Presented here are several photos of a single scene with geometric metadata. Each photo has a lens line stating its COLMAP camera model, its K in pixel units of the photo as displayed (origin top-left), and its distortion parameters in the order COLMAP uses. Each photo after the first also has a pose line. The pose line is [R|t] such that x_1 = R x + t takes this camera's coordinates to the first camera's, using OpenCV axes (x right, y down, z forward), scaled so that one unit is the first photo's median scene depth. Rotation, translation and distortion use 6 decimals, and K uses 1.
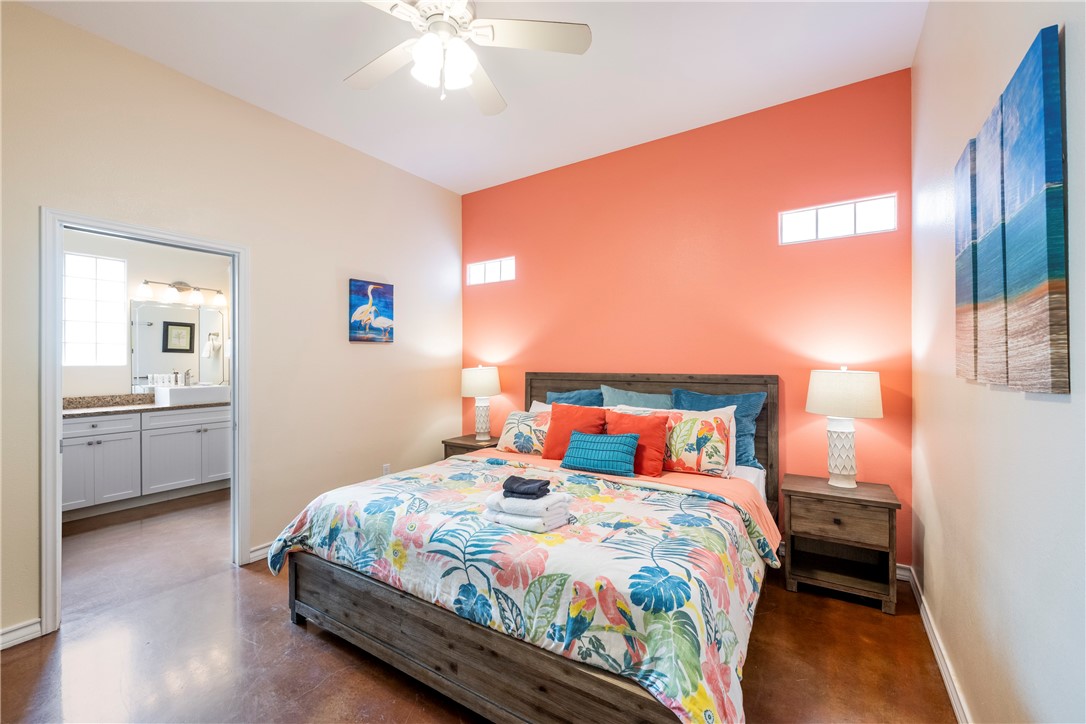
lens RADIAL K [[438.2, 0, 547.4], [0, 438.2, 362.0], [0, 0, 1]] dist [0.003146, -0.002397]
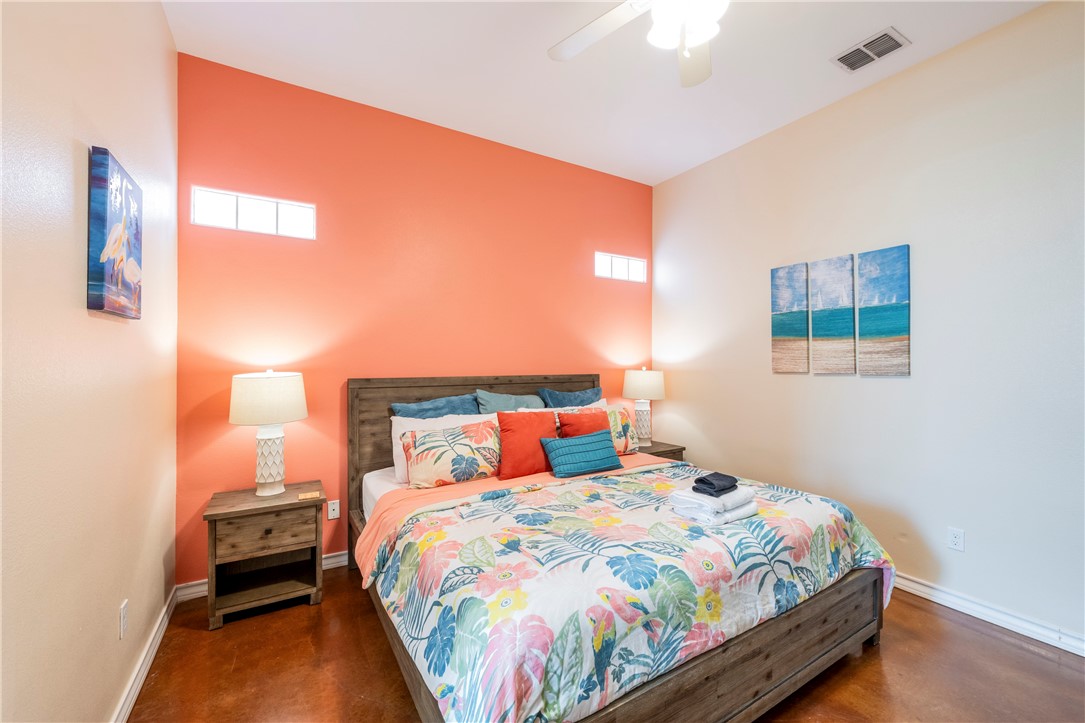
lens RADIAL K [[437.8, 0, 533.3], [0, 437.8, 364.1], [0, 0, 1]] dist [0.003146, -0.002397]
pose [[0.442521, 0.000988, 0.896758, -0.875214], [0.000466, 0.999999, -0.001332, 0.001575], [-0.896758, 0.001008, 0.442520, 0.686519]]
